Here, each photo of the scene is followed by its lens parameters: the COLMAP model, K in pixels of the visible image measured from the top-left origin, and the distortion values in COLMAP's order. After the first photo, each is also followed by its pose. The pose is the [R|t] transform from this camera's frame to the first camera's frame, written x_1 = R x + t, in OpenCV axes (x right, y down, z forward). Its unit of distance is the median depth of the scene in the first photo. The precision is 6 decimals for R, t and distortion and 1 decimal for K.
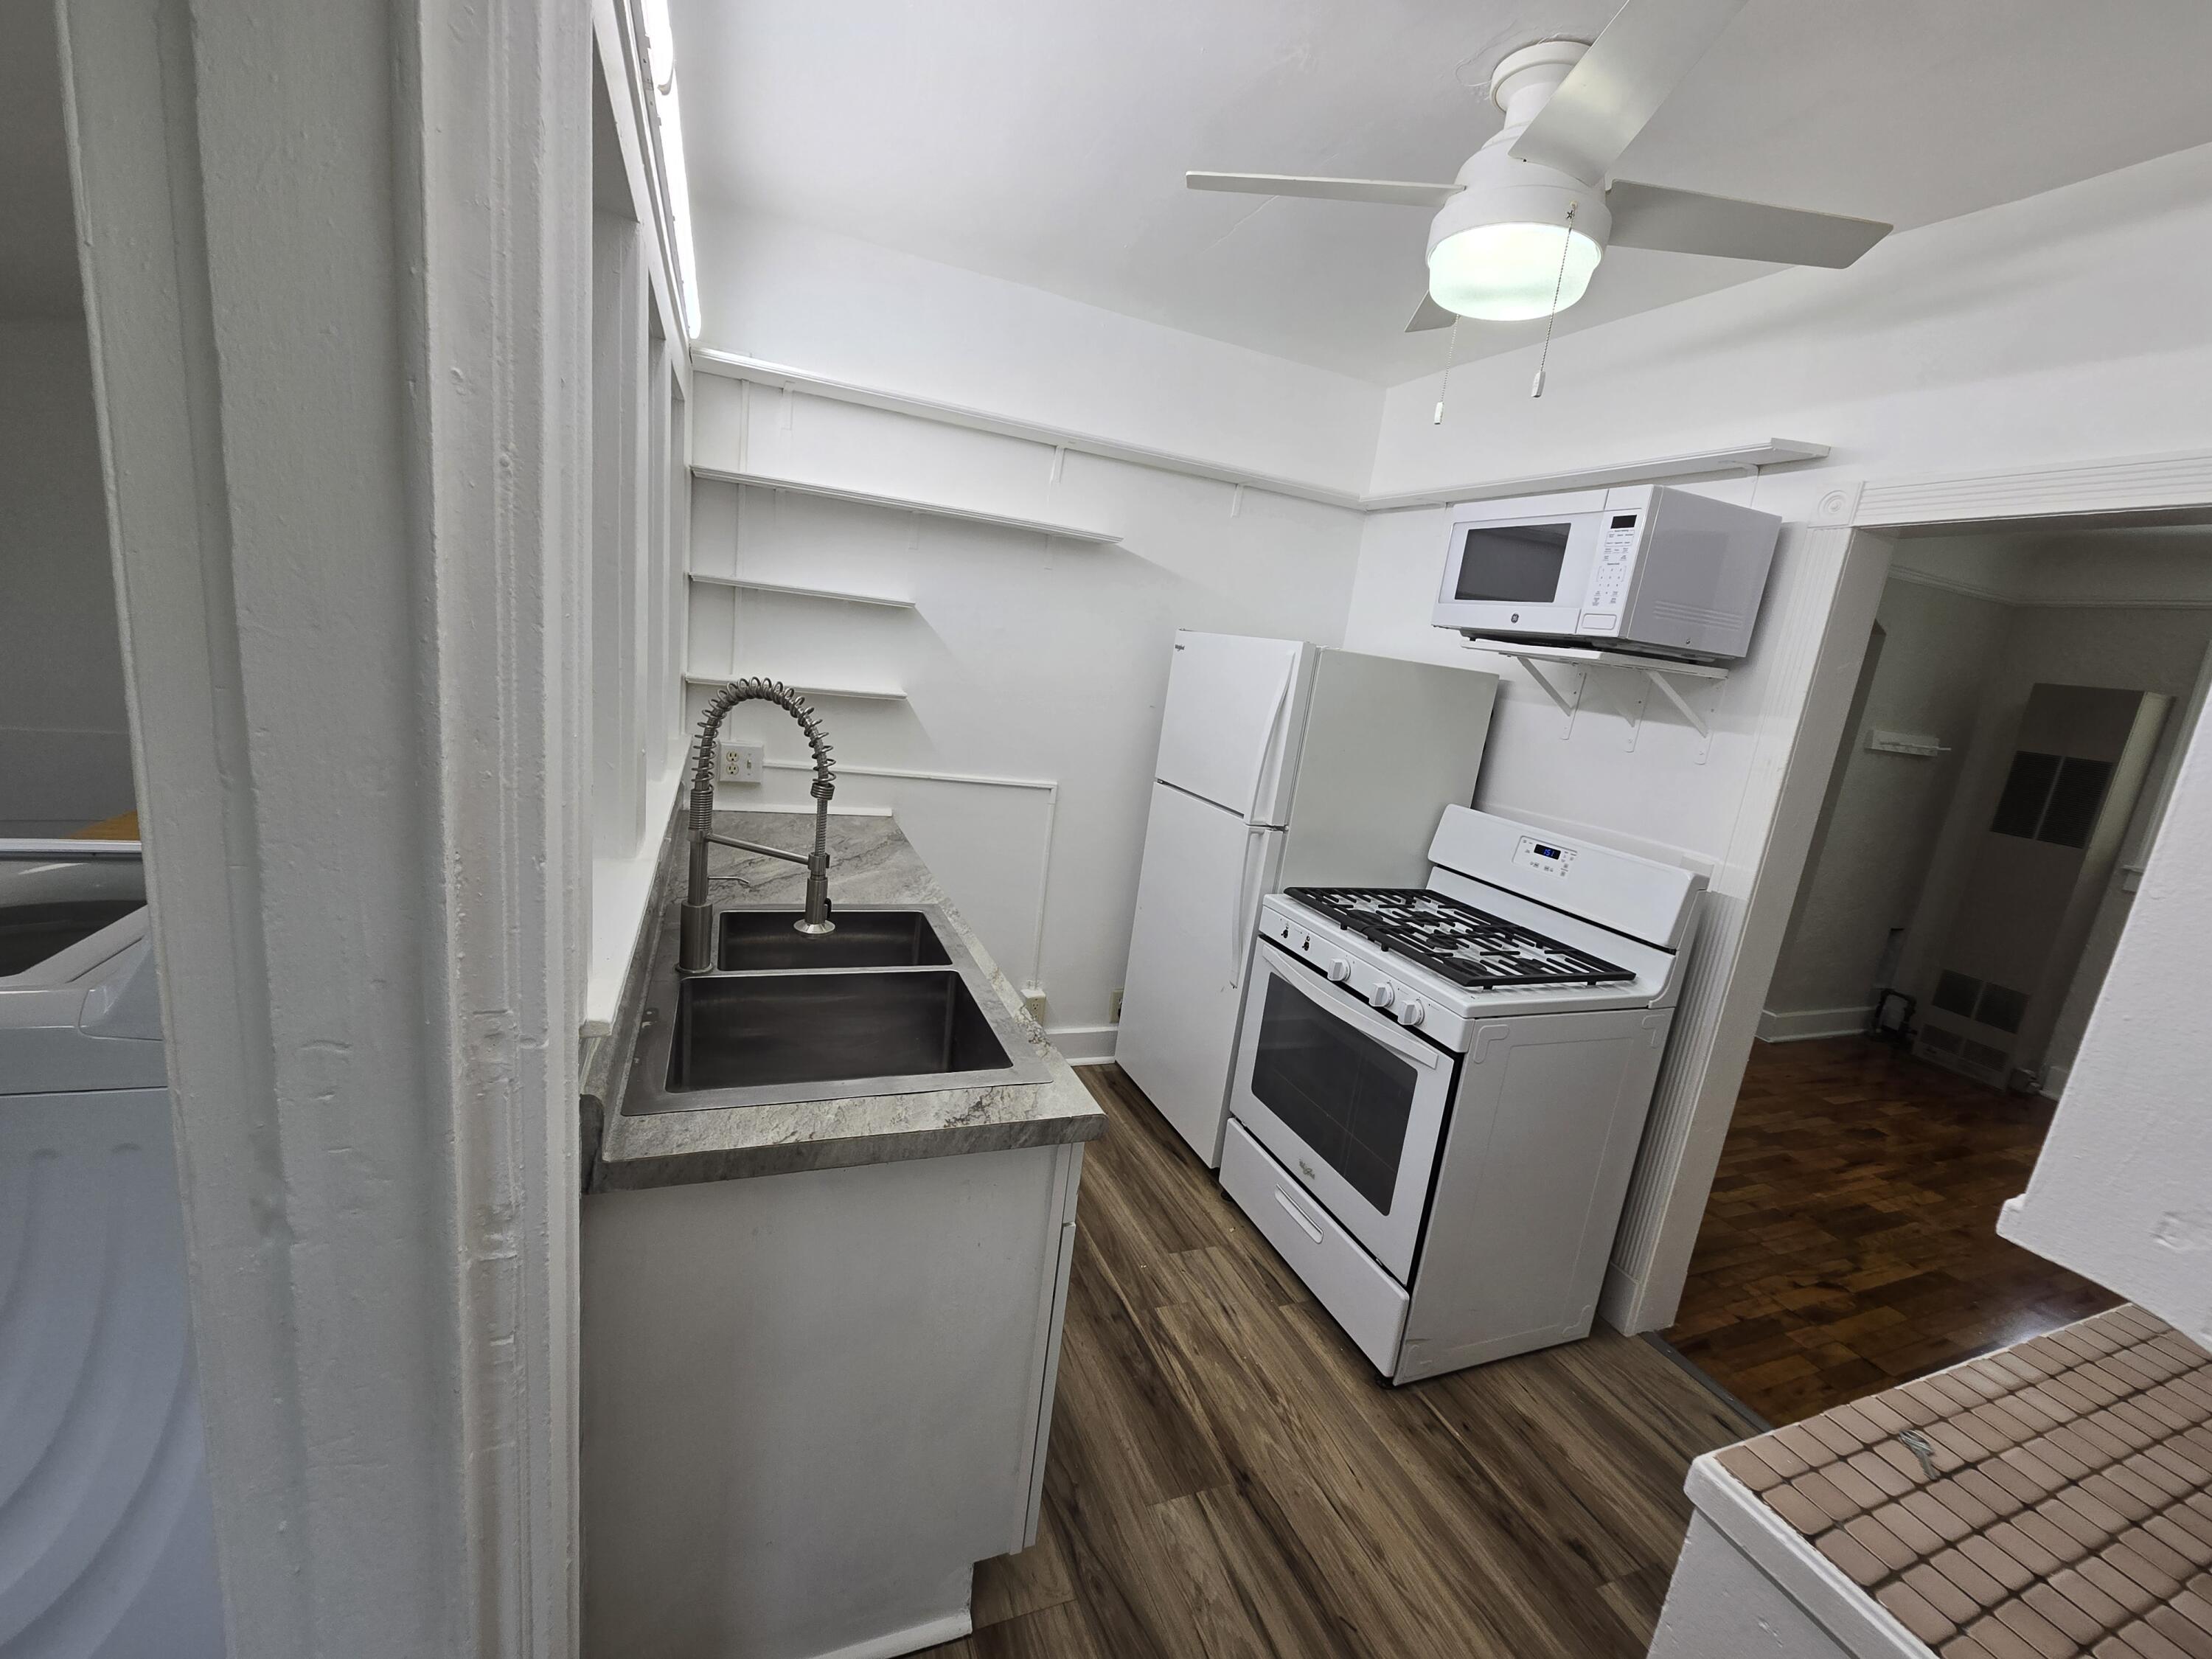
lens RADIAL K [[908.0, 0, 1097.8], [0, 908.0, 832.7], [0, 0, 1]] dist [0.000144, 0.000802]
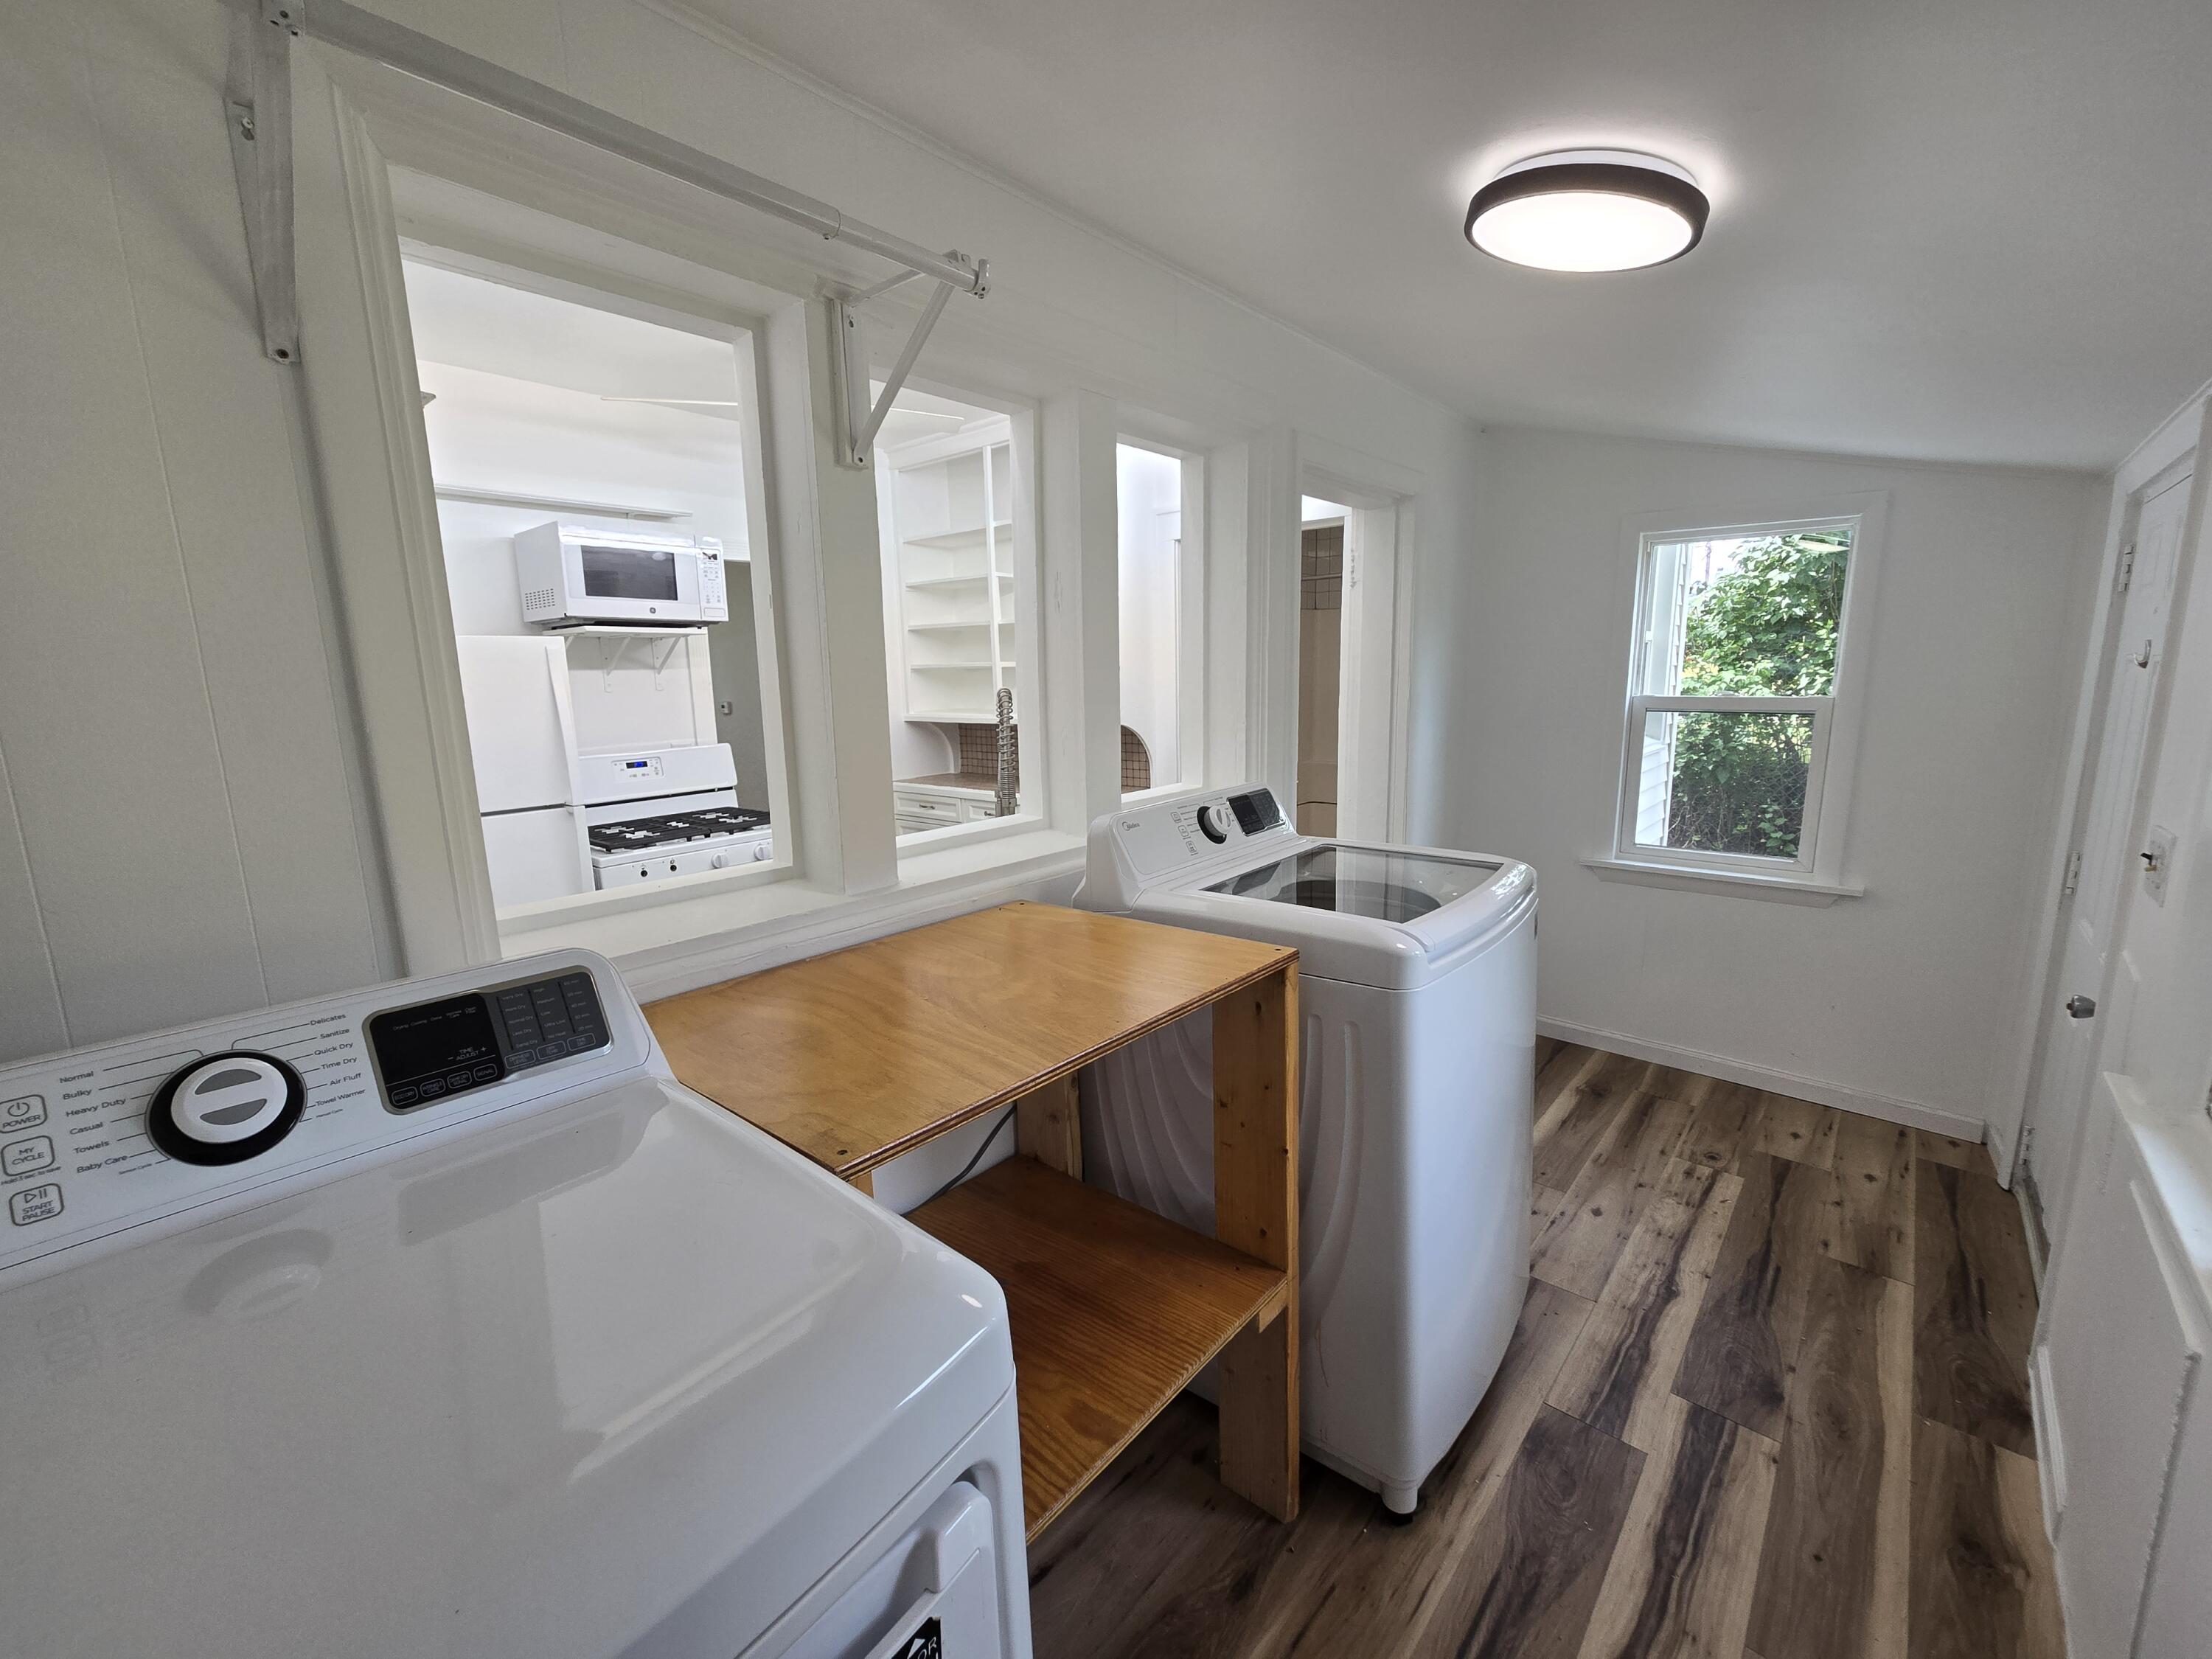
lens RADIAL K [[908.0, 0, 1097.8], [0, 908.0, 832.7], [0, 0, 1]] dist [0.000144, 0.000802]
pose [[-0.453312, -0.259952, 0.852604, -1.494285], [0.157905, 0.917980, 0.363839, -0.390638], [-0.877254, 0.299563, -0.375083, 1.219520]]
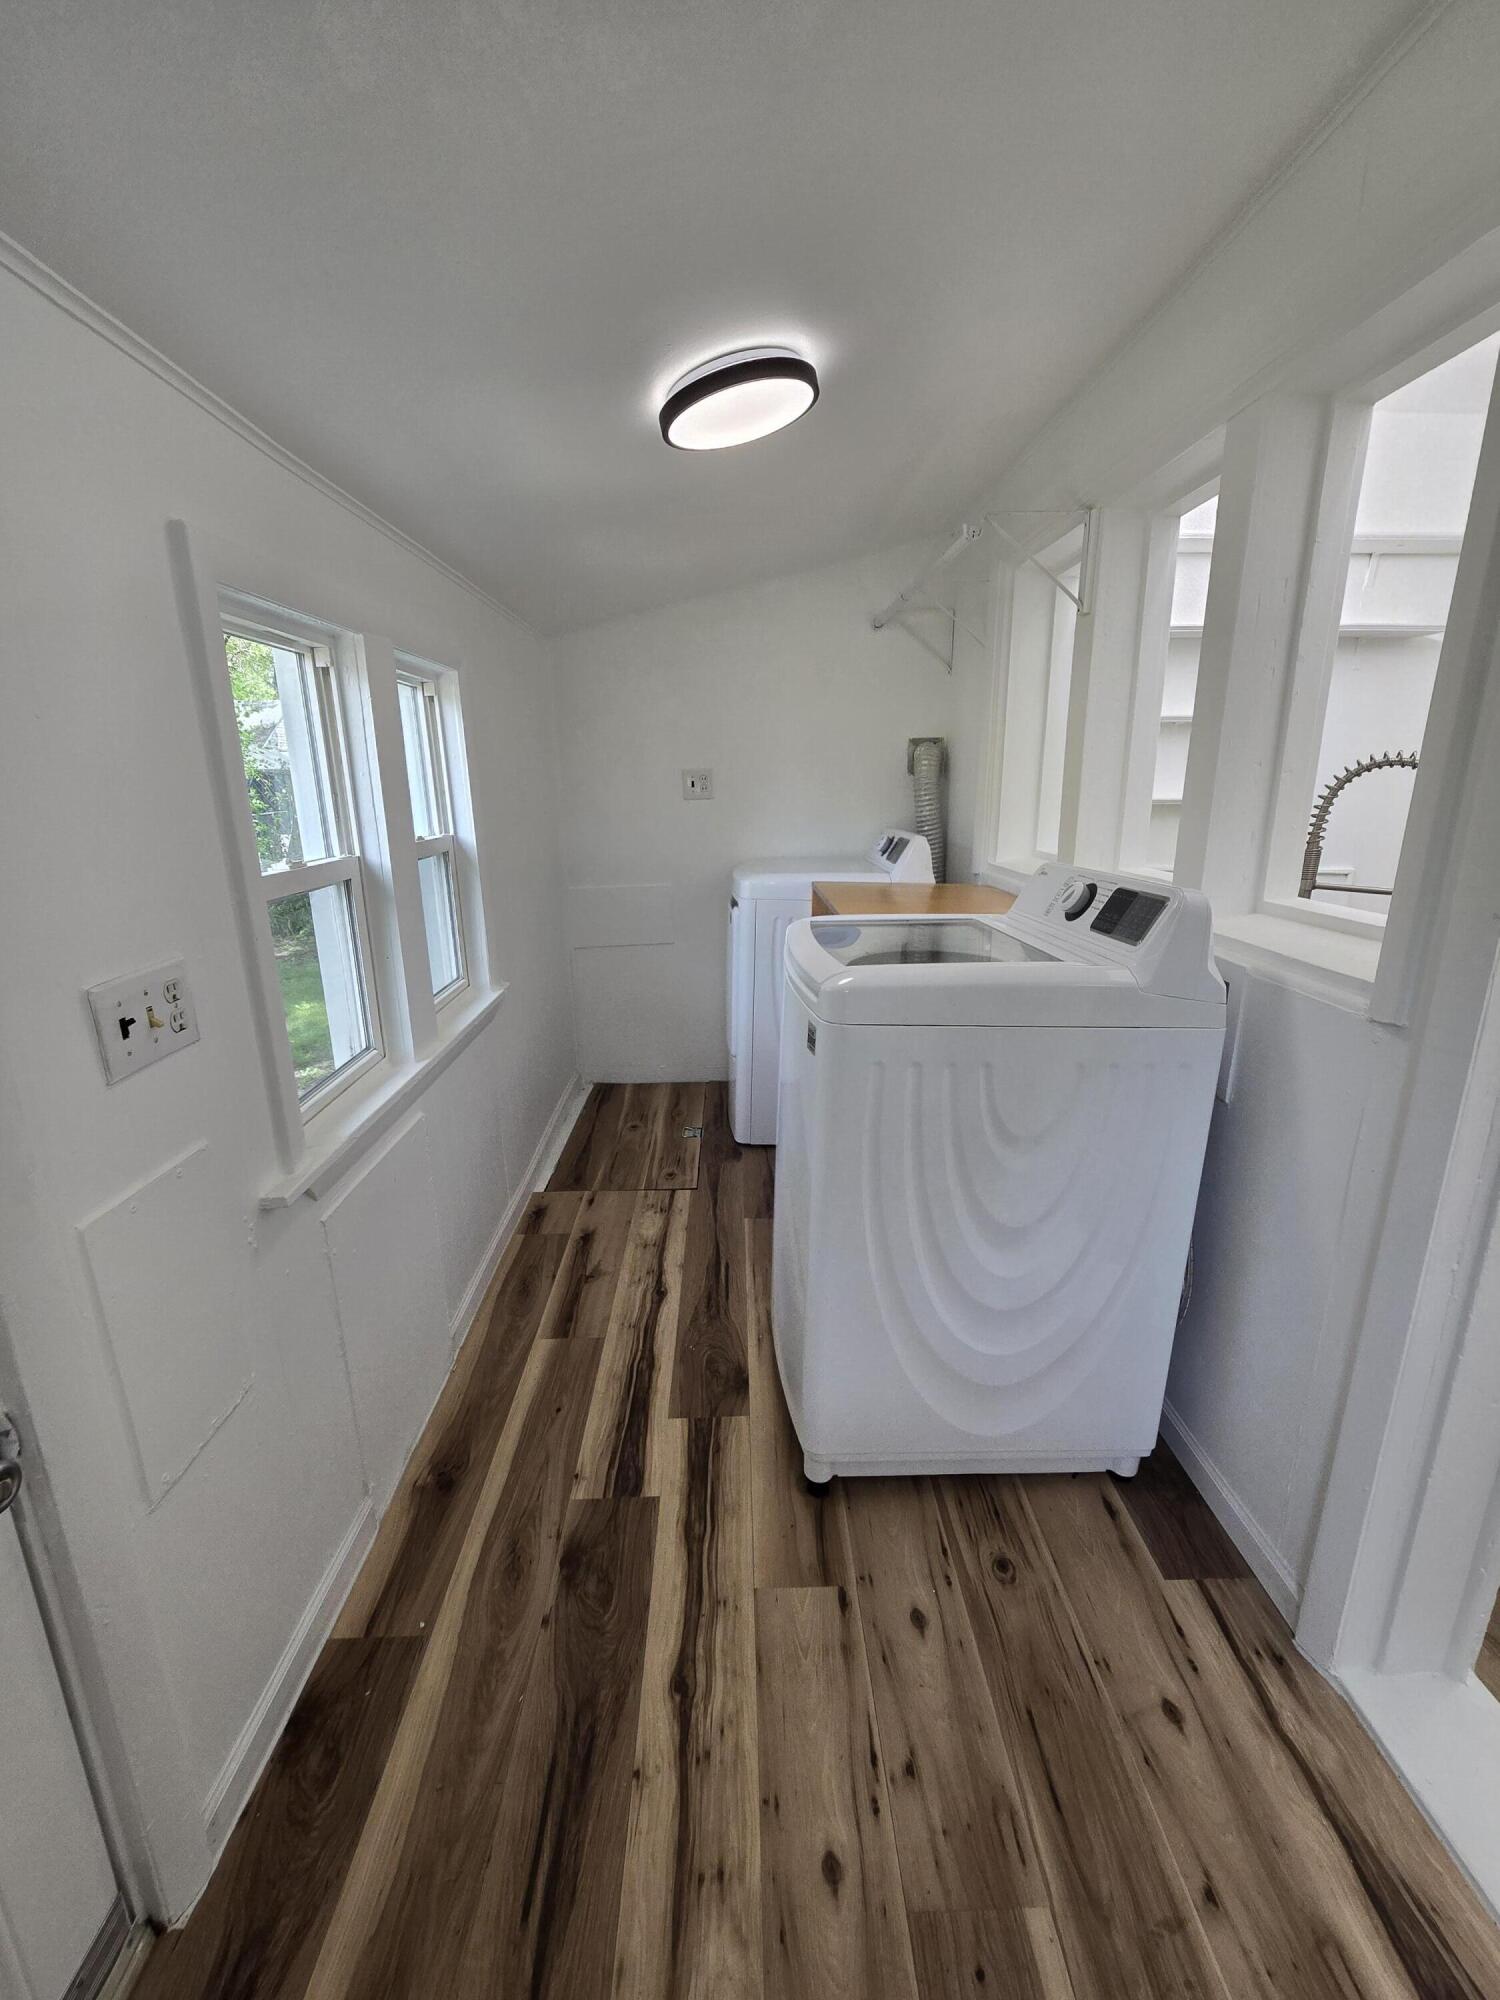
lens RADIAL K [[820.9, 0, 750.0], [0, 820.9, 1000.0], [0, 0, 1]] dist [0.000144, 0.000802]
pose [[0.932683, -0.032976, -0.359186, -0.649430], [0.043149, 0.998862, 0.020342, 0.091185], [0.358107, -0.034472, 0.933044, -0.318649]]
